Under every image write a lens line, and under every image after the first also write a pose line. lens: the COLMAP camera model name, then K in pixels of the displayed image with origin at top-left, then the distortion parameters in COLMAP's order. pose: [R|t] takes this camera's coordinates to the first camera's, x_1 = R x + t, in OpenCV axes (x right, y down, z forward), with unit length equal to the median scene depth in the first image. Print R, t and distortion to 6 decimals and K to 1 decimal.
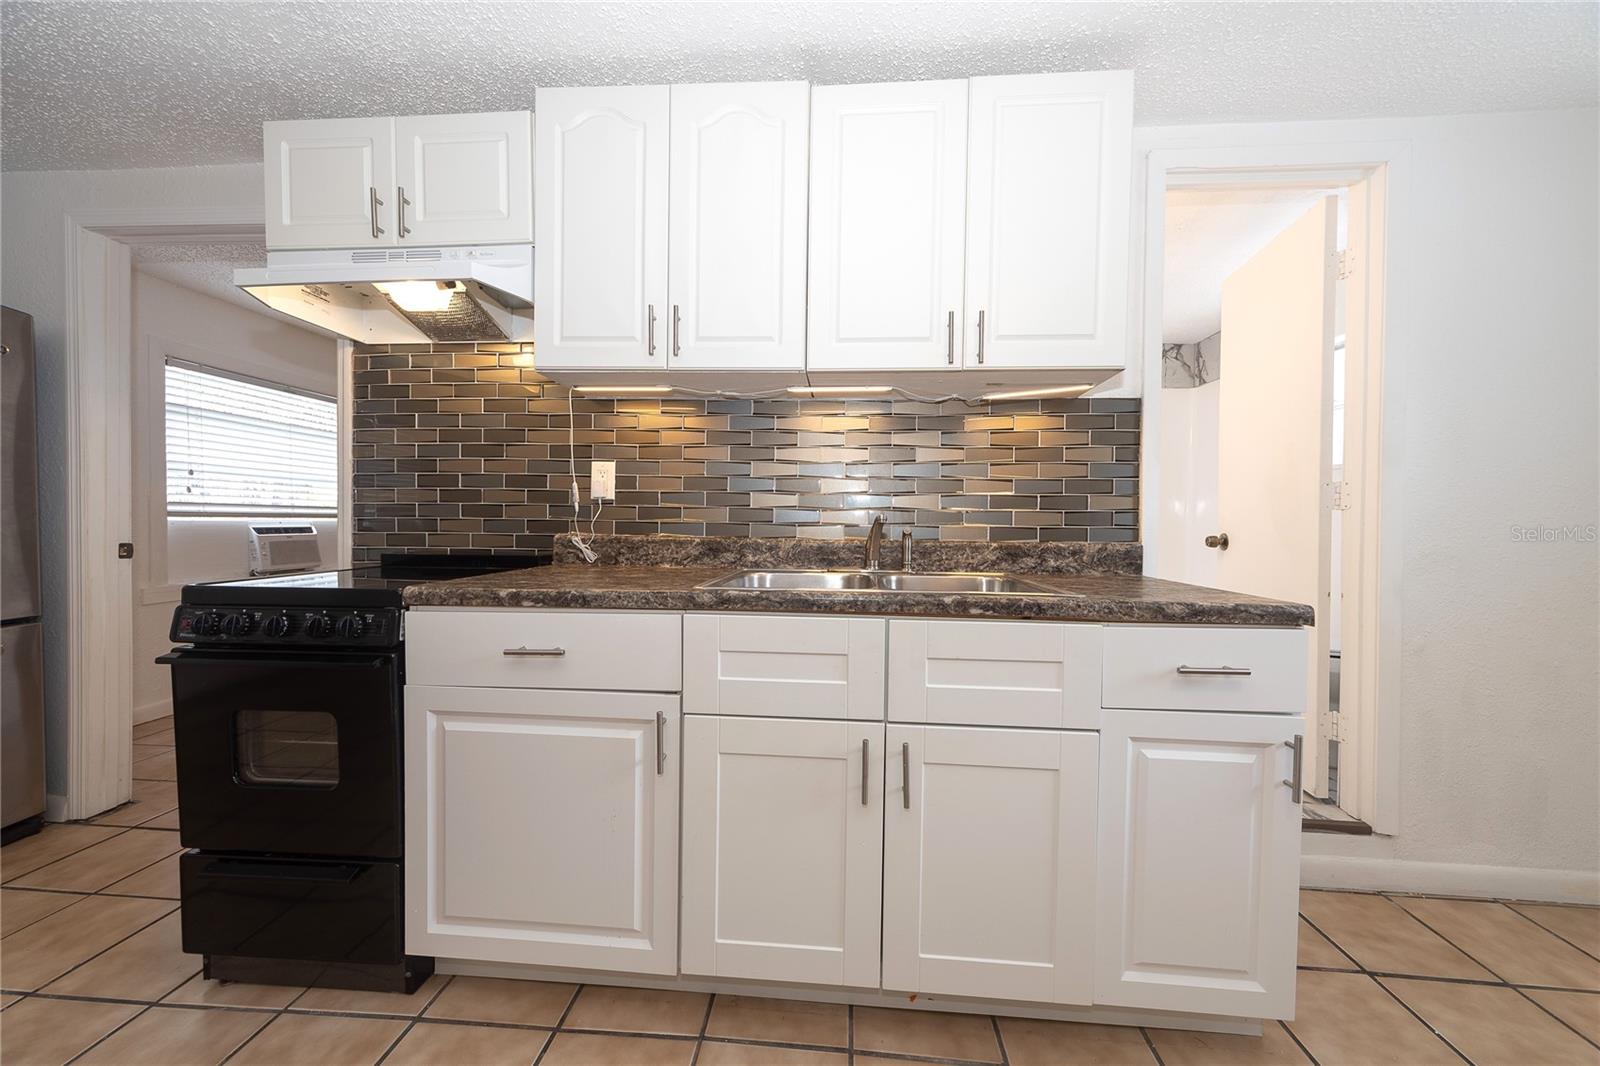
lens RADIAL K [[546.9, 0, 806.9], [0, 546.9, 530.7], [0, 0, 1]] dist [0.000663, -0.001171]
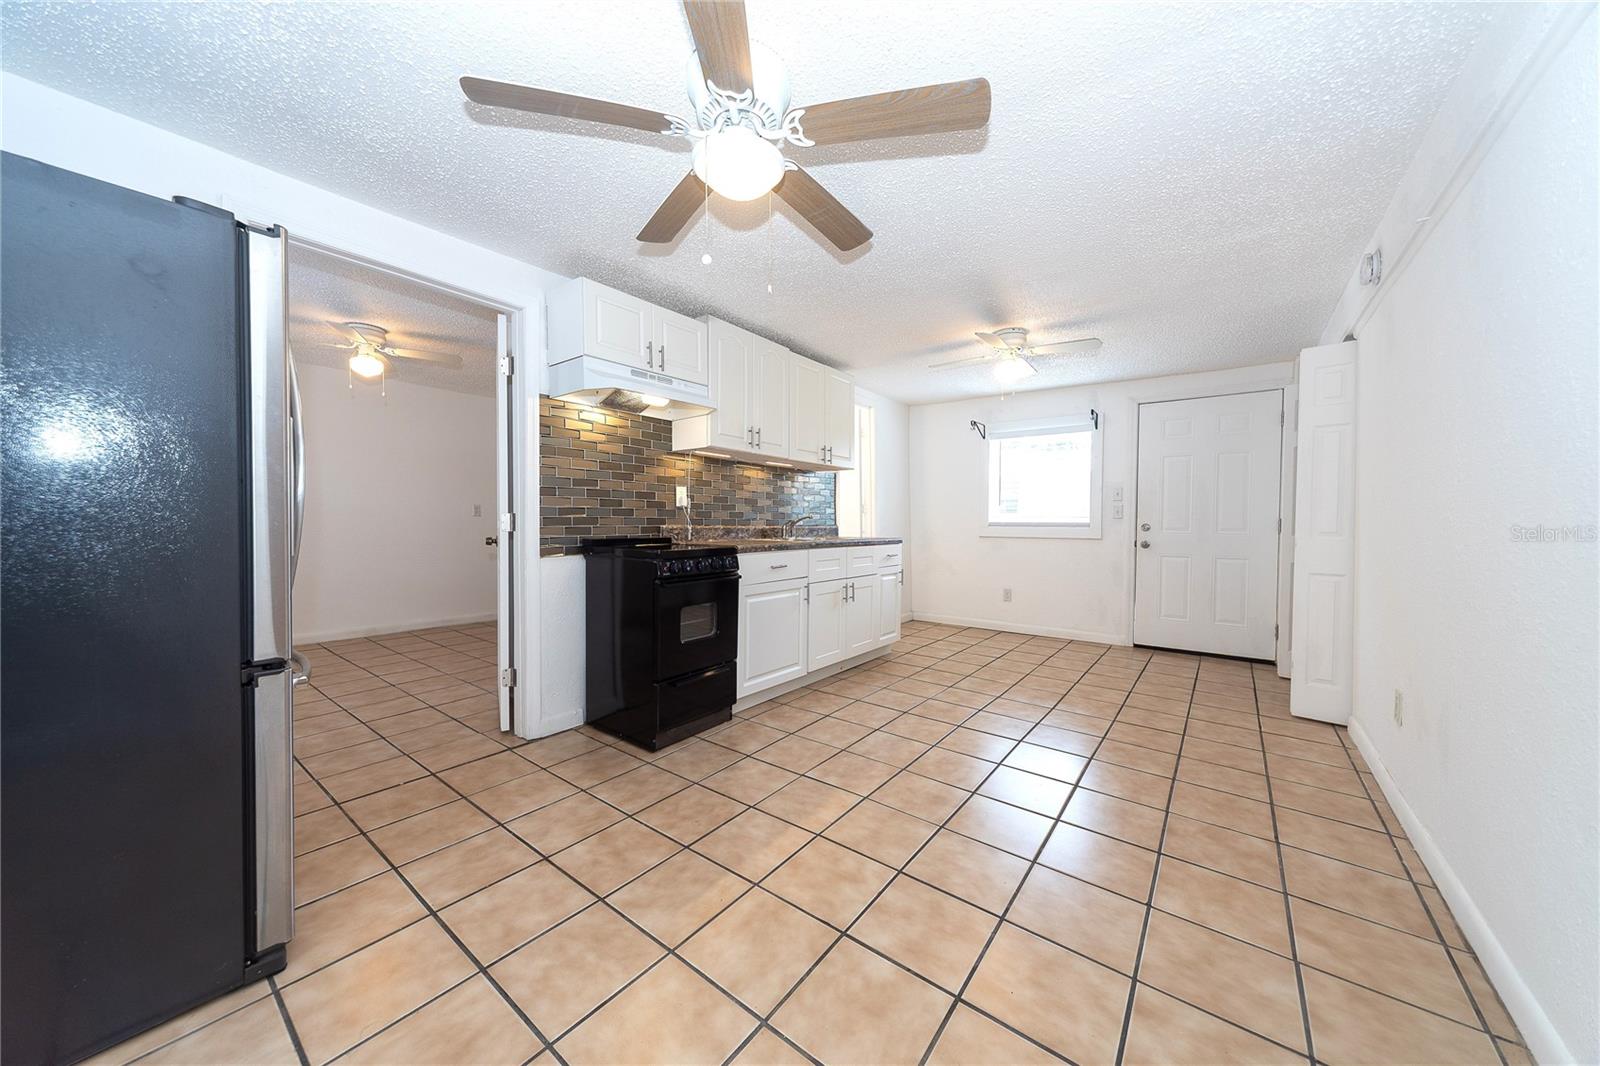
lens RADIAL K [[546.9, 0, 806.9], [0, 546.9, 530.7], [0, 0, 1]] dist [0.000663, -0.001171]
pose [[0.545465, -0.022444, 0.837833, -1.824457], [0.014644, 0.999744, 0.017247, -0.001079], [-0.838006, 0.002862, 0.545654, -0.410021]]
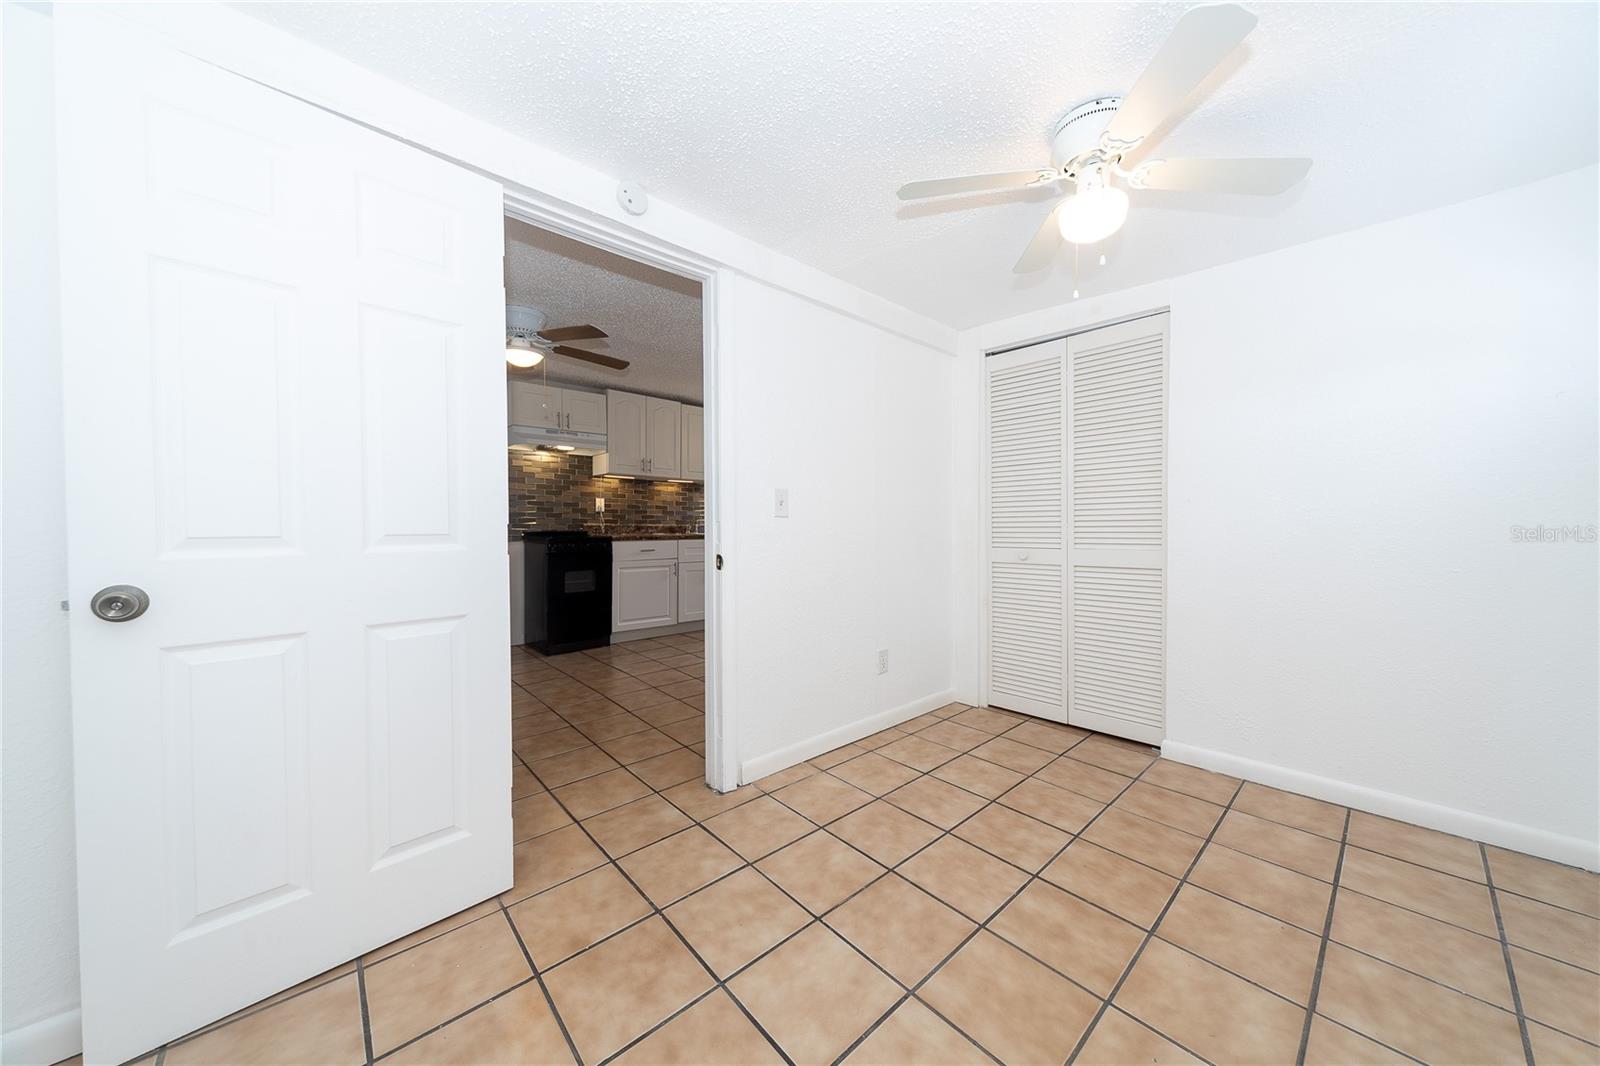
lens RADIAL K [[546.9, 0, 806.9], [0, 546.9, 530.7], [0, 0, 1]] dist [0.000663, -0.001171]
pose [[0.682209, -0.017216, 0.730954, -1.844162], [0.014762, 0.999843, 0.009772, 0.032450], [-0.731008, 0.004124, 0.682356, -1.864136]]
